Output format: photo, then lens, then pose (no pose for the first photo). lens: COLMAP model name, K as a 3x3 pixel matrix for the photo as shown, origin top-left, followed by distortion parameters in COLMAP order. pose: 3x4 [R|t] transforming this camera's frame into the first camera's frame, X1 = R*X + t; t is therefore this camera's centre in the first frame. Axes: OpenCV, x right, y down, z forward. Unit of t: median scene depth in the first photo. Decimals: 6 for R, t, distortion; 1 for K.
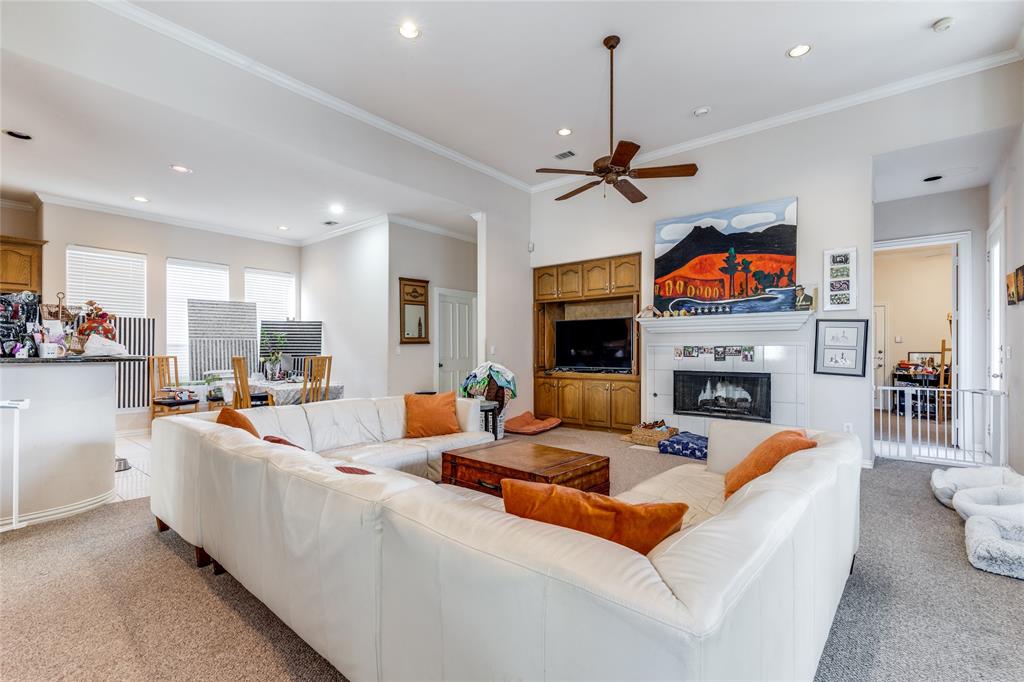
lens RADIAL K [[460.6, 0, 517.6], [0, 460.6, 346.3], [0, 0, 1]] dist [0.011179, -0.000298]
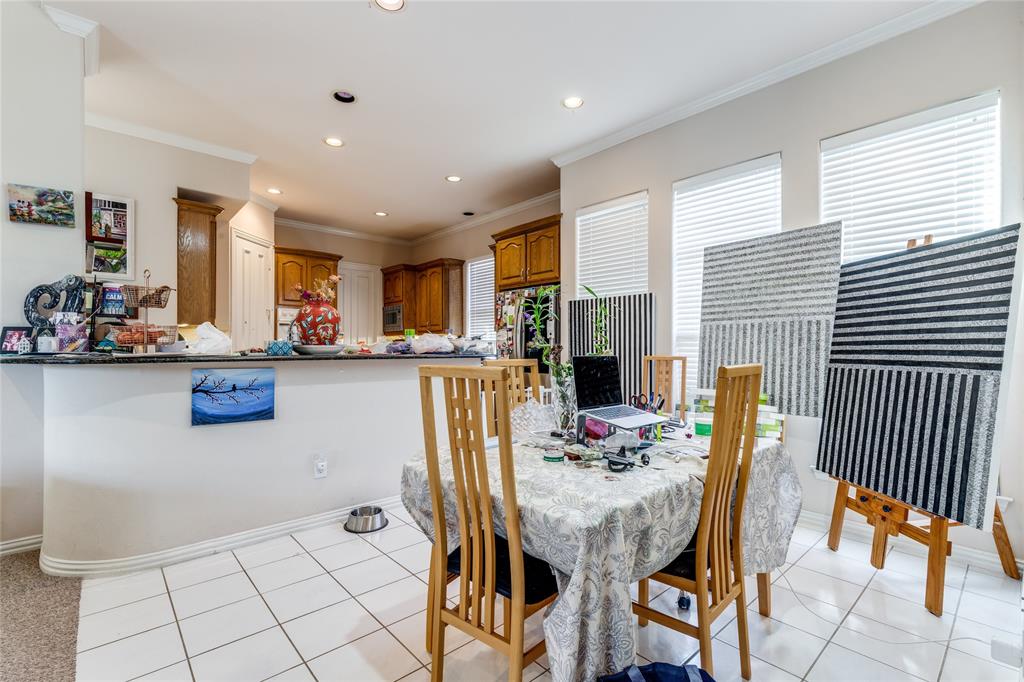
lens RADIAL K [[460.6, 0, 509.7], [0, 460.6, 345.8], [0, 0, 1]] dist [0.011179, -0.000298]
pose [[-0.165193, -0.005495, -0.986246, -0.201091], [0.008486, 0.999940, -0.006992, 0.012619], [0.986225, -0.009524, -0.165136, 1.076942]]
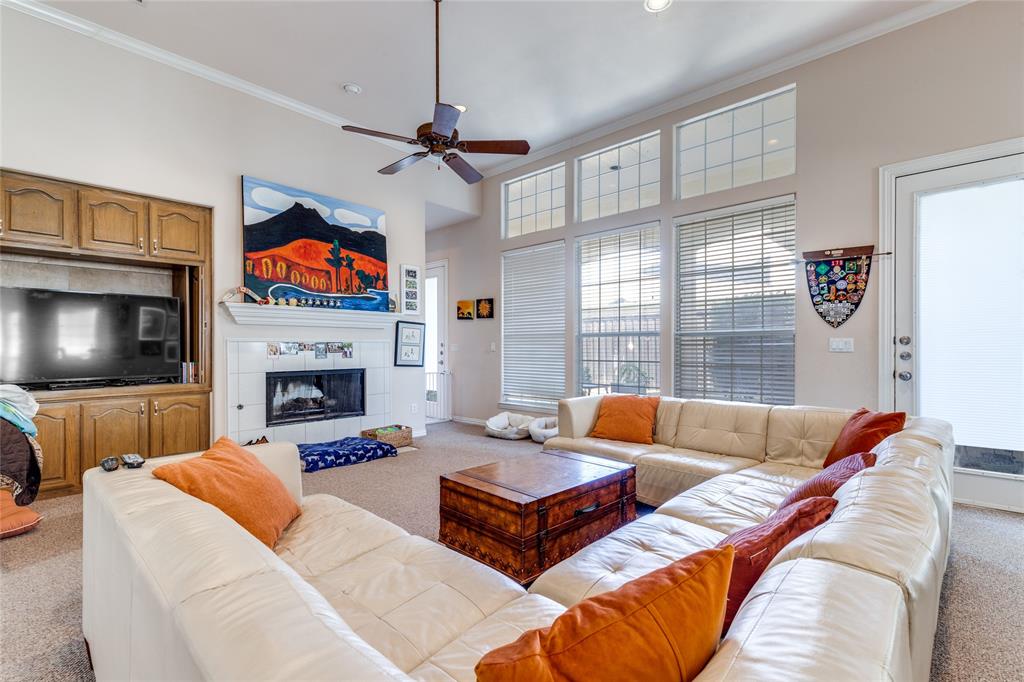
lens RADIAL K [[460.6, 0, 514.1], [0, 460.6, 347.1], [0, 0, 1]] dist [0.011179, -0.000298]
pose [[0.064813, -0.000763, 0.997897, -0.452306], [-0.005250, 0.999986, 0.001105, 0.005746], [-0.997884, -0.005310, 0.064808, 0.546686]]
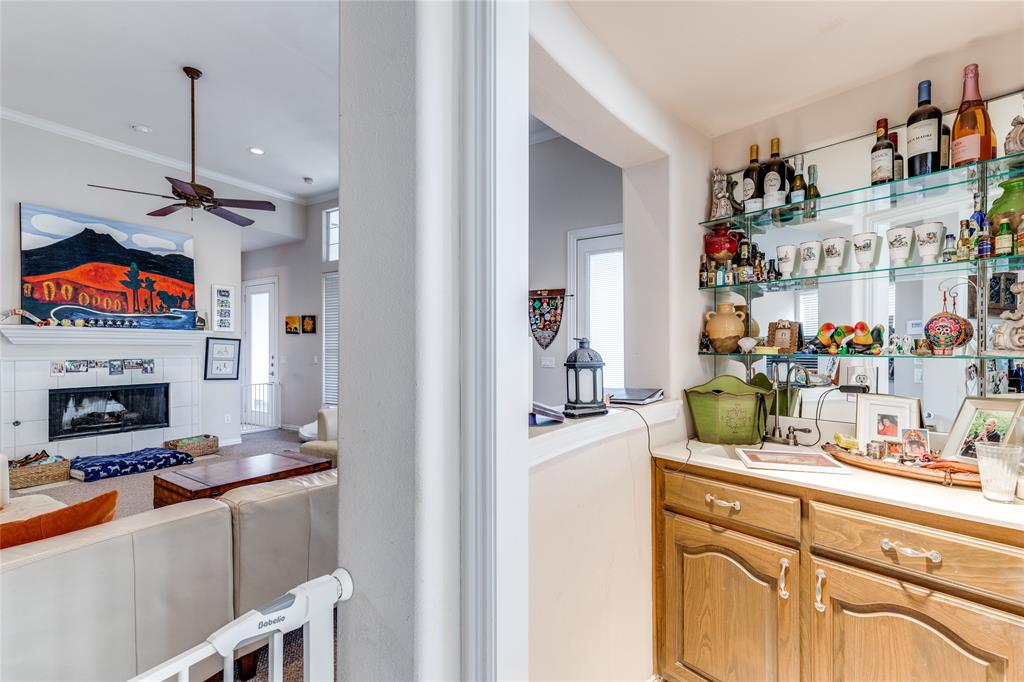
lens RADIAL K [[460.6, 0, 510.5], [0, 460.6, 347.0], [0, 0, 1]] dist [0.011179, -0.000298]
pose [[-0.118332, 0.004258, 0.992965, -0.630300], [-0.003857, 0.999981, -0.004748, -0.025372], [-0.992967, -0.004391, -0.118313, 0.281958]]
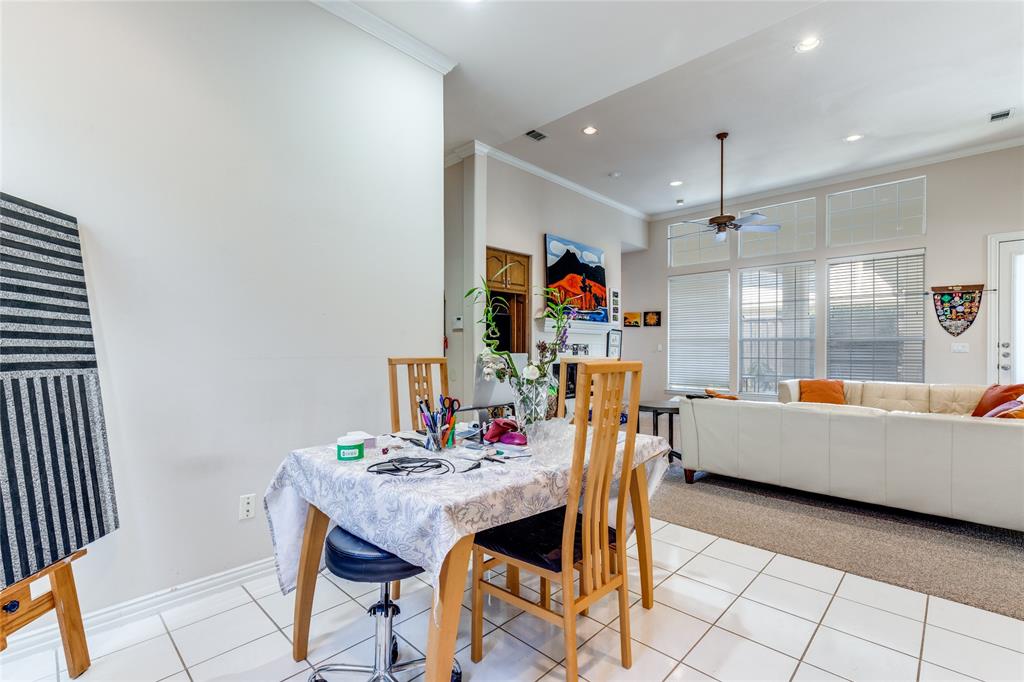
lens RADIAL K [[460.6, 0, 515.9], [0, 460.6, 347.0], [0, 0, 1]] dist [0.011179, -0.000298]
pose [[0.083719, 0.003957, 0.996482, -0.895844], [-0.011278, 0.999932, -0.003024, 0.014046], [-0.996426, -0.010985, 0.083758, 1.045009]]
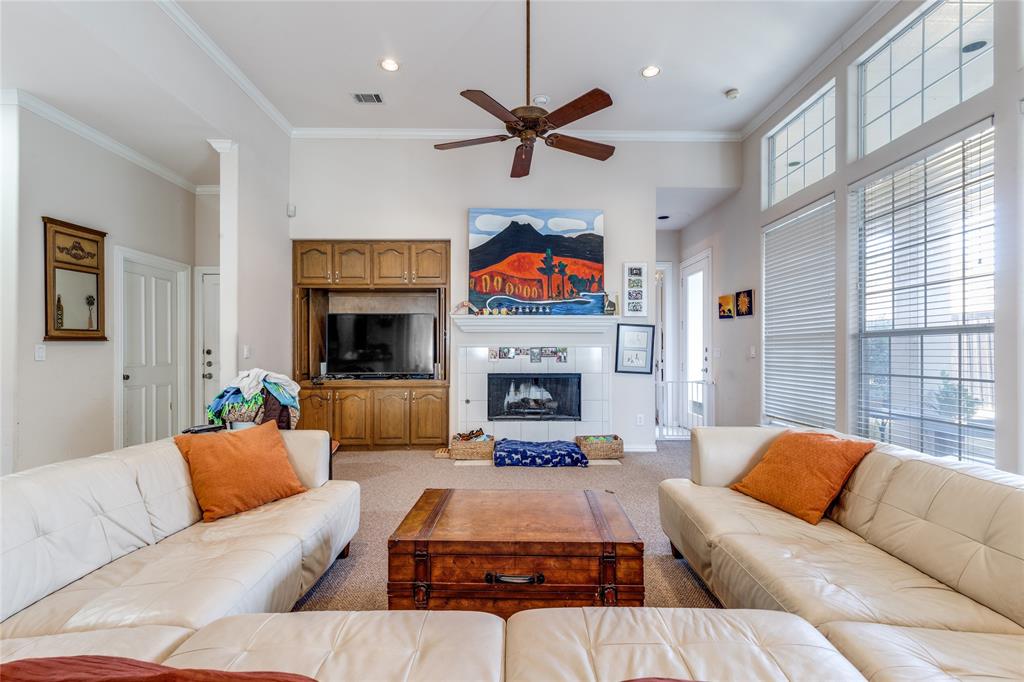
lens RADIAL K [[460.6, 0, 515.5], [0, 460.6, 347.7], [0, 0, 1]] dist [0.011179, -0.000298]
pose [[0.762192, 0.004869, 0.647333, -0.226374], [-0.004629, 0.999987, -0.002070, 0.002536], [-0.647334, -0.001419, 0.762205, 0.276282]]
